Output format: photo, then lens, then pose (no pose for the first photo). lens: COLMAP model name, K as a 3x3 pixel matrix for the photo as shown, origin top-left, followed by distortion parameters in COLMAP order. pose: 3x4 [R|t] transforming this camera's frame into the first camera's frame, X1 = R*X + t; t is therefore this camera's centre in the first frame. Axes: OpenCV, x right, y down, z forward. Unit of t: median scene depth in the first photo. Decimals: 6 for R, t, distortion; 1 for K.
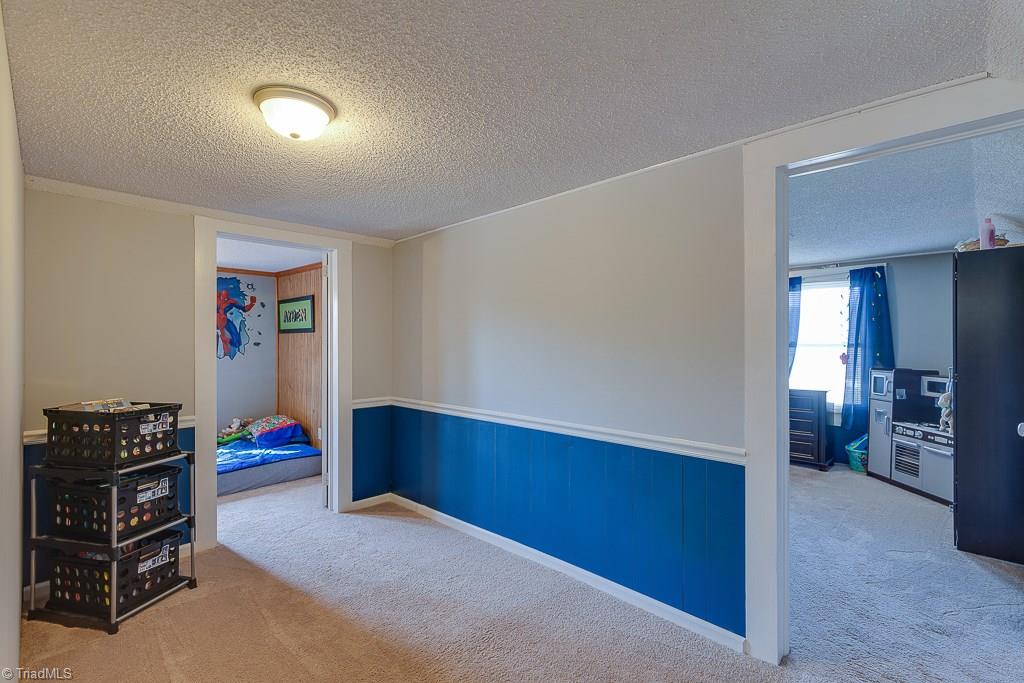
lens RADIAL K [[462.3, 0, 517.5], [0, 462.3, 343.8], [0, 0, 1]] dist [-0.002025, 0.000163]
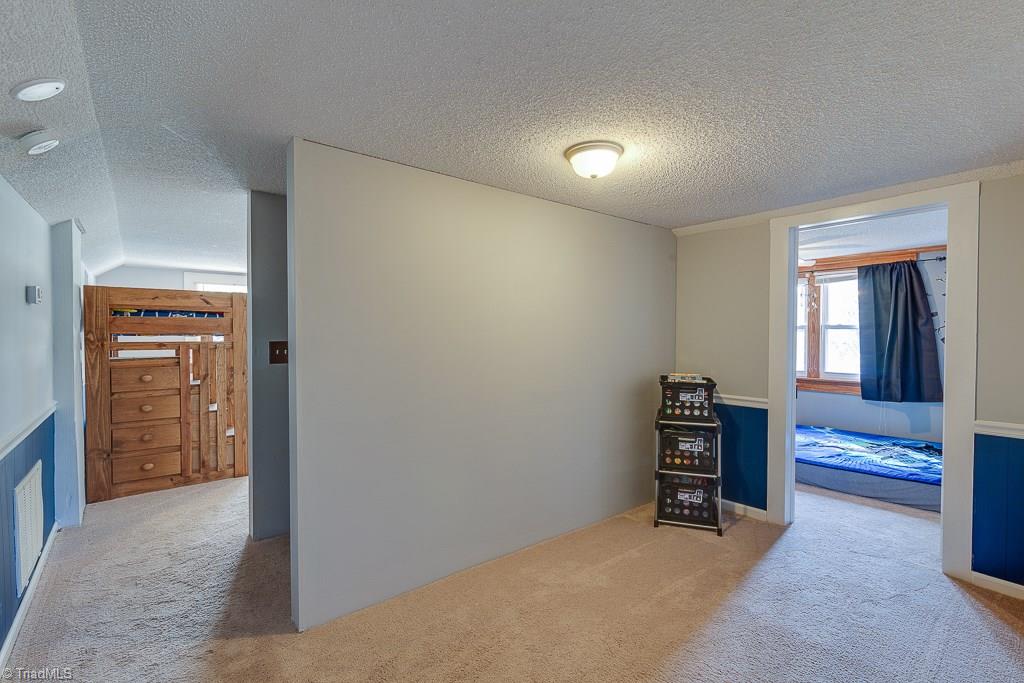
lens RADIAL K [[462.3, 0, 517.5], [0, 462.3, 343.8], [0, 0, 1]] dist [-0.002025, 0.000163]
pose [[-0.117625, 0.020819, -0.992840, 0.941008], [-0.002405, 0.999771, 0.021250, -0.001649], [0.993055, 0.004888, -0.117548, 1.036564]]
